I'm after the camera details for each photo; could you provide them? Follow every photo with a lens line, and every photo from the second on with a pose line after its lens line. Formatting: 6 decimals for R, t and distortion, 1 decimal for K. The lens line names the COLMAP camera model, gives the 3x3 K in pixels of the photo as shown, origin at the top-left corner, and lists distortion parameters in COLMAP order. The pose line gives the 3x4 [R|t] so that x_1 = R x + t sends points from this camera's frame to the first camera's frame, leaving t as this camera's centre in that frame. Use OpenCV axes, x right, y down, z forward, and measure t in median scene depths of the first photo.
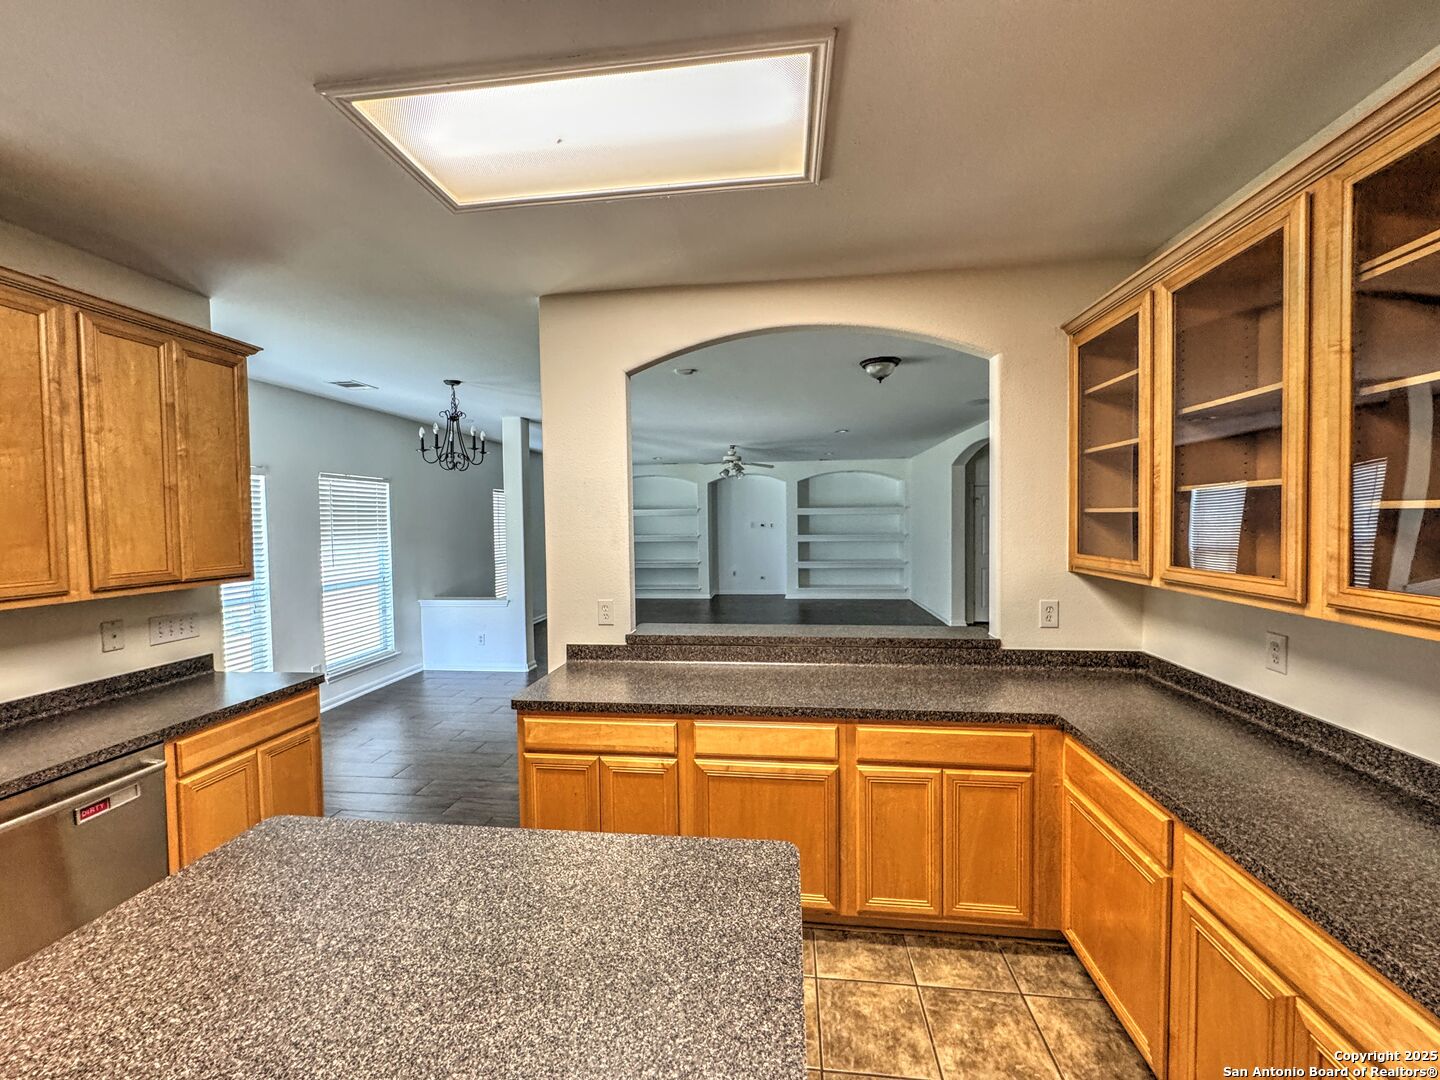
lens RADIAL K [[577.2, 0, 719.5], [0, 577.2, 537.0], [0, 0, 1]] dist [-0.000791, 0.000169]
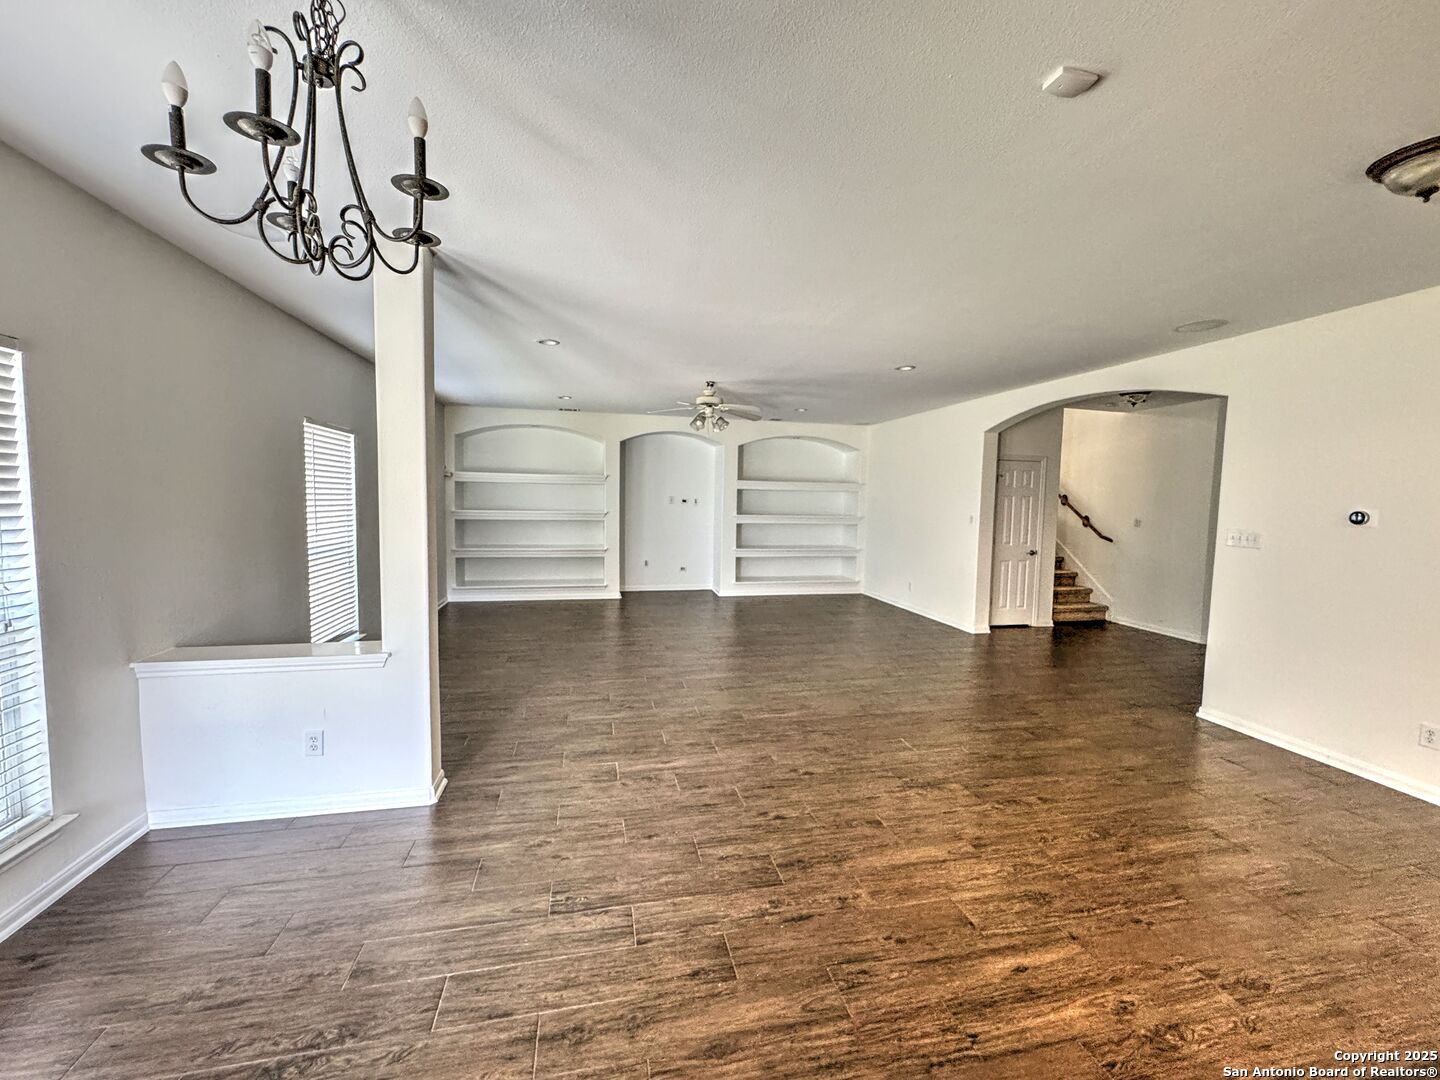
lens RADIAL K [[577.2, 0, 719.5], [0, 577.2, 537.0], [0, 0, 1]] dist [-0.000791, 0.000169]
pose [[0.941746, 0.009169, 0.336201, -0.685707], [-0.022312, 0.999129, 0.035252, -0.001899], [-0.335585, -0.040700, 0.941130, 1.237442]]
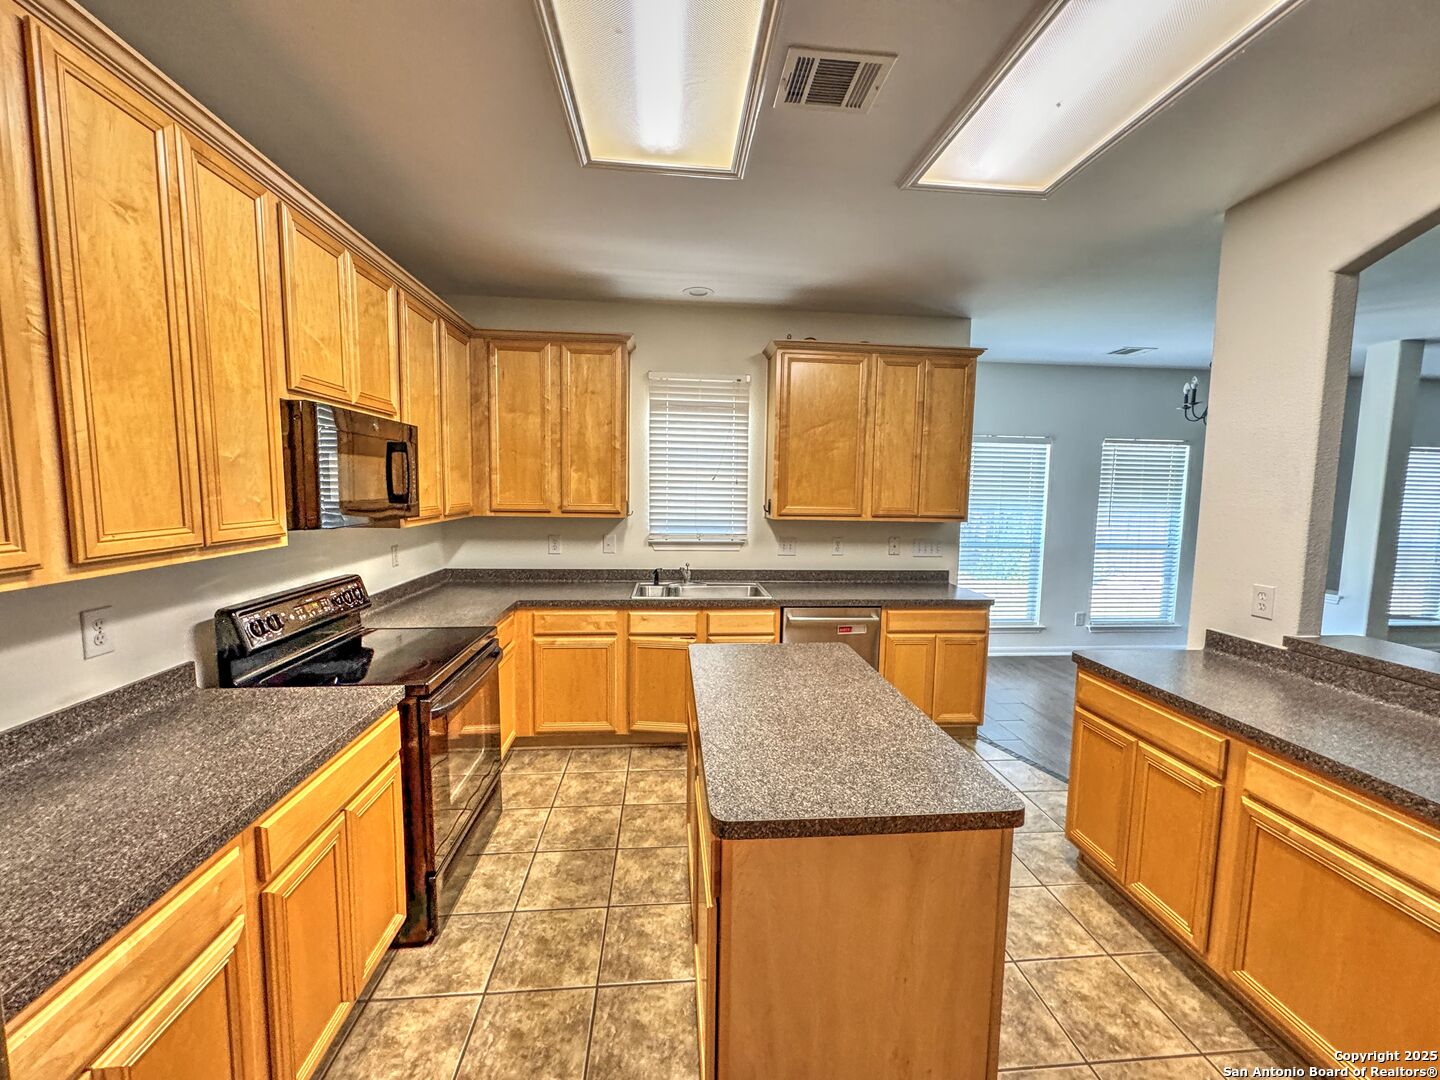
lens RADIAL K [[577.2, 0, 719.5], [0, 577.2, 537.0], [0, 0, 1]] dist [-0.000791, 0.000169]
pose [[0.207122, 0.105097, -0.972654, 0.468929], [-0.052227, 0.993983, 0.096280, 0.009998], [0.976920, 0.030857, 0.211365, 0.146476]]
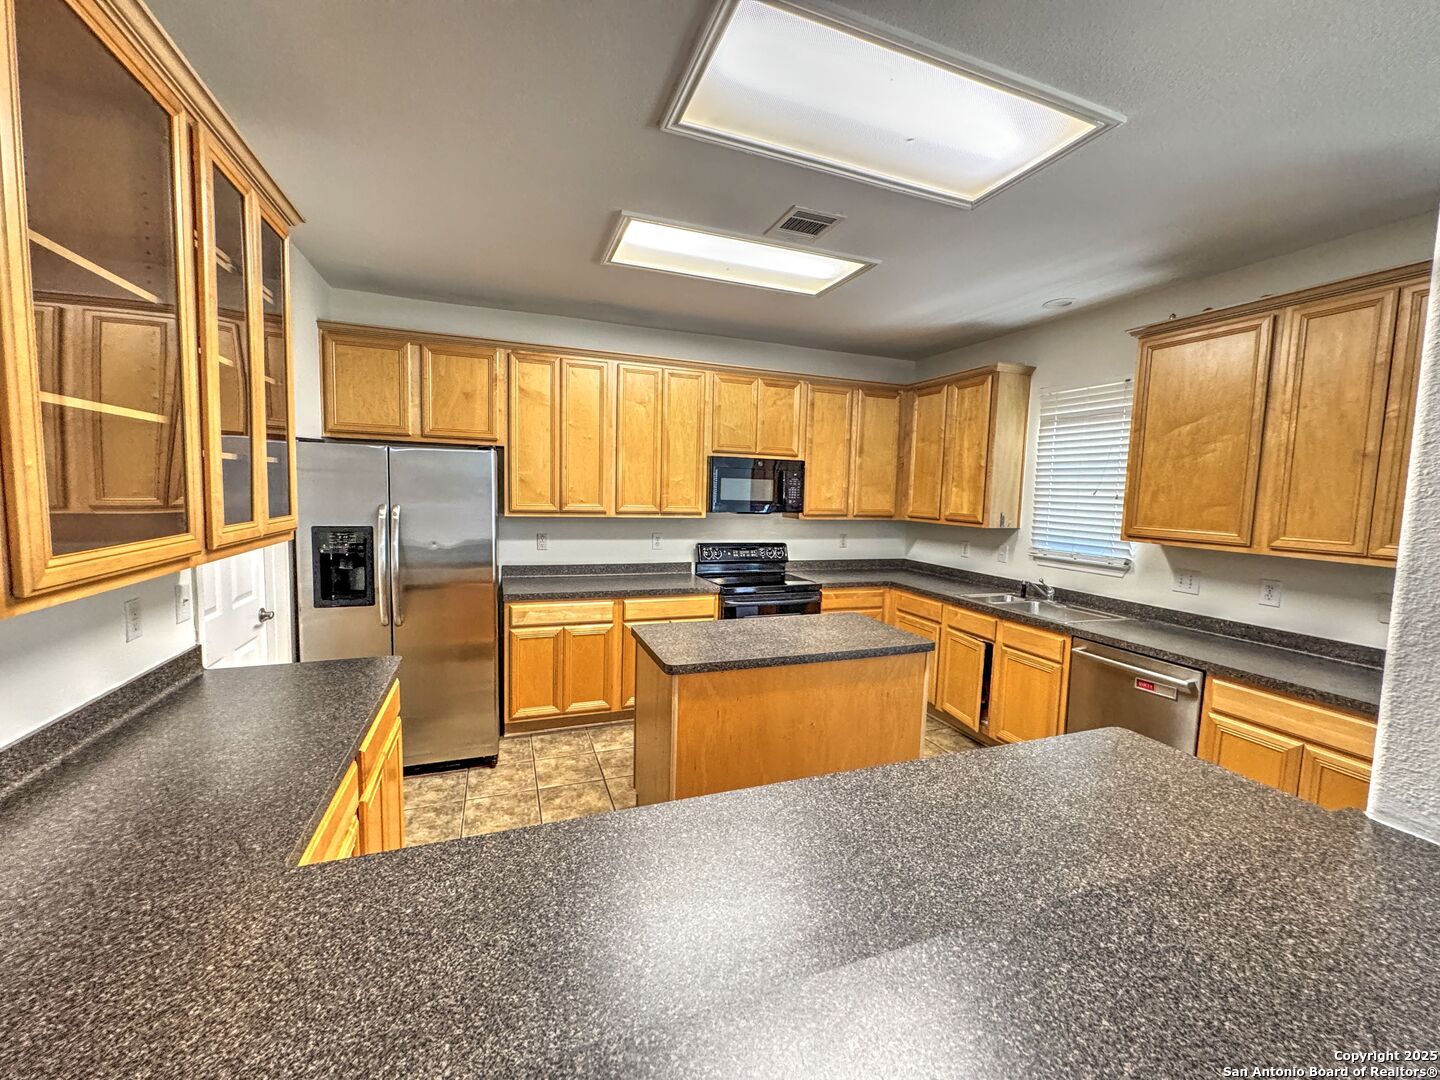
lens RADIAL K [[577.2, 0, 719.5], [0, 577.2, 537.0], [0, 0, 1]] dist [-0.000791, 0.000169]
pose [[-0.887714, 0.027634, -0.459565, 0.400330], [-0.031317, 0.992261, 0.120159, -0.031082], [0.459329, 0.121059, -0.879978, 1.308249]]
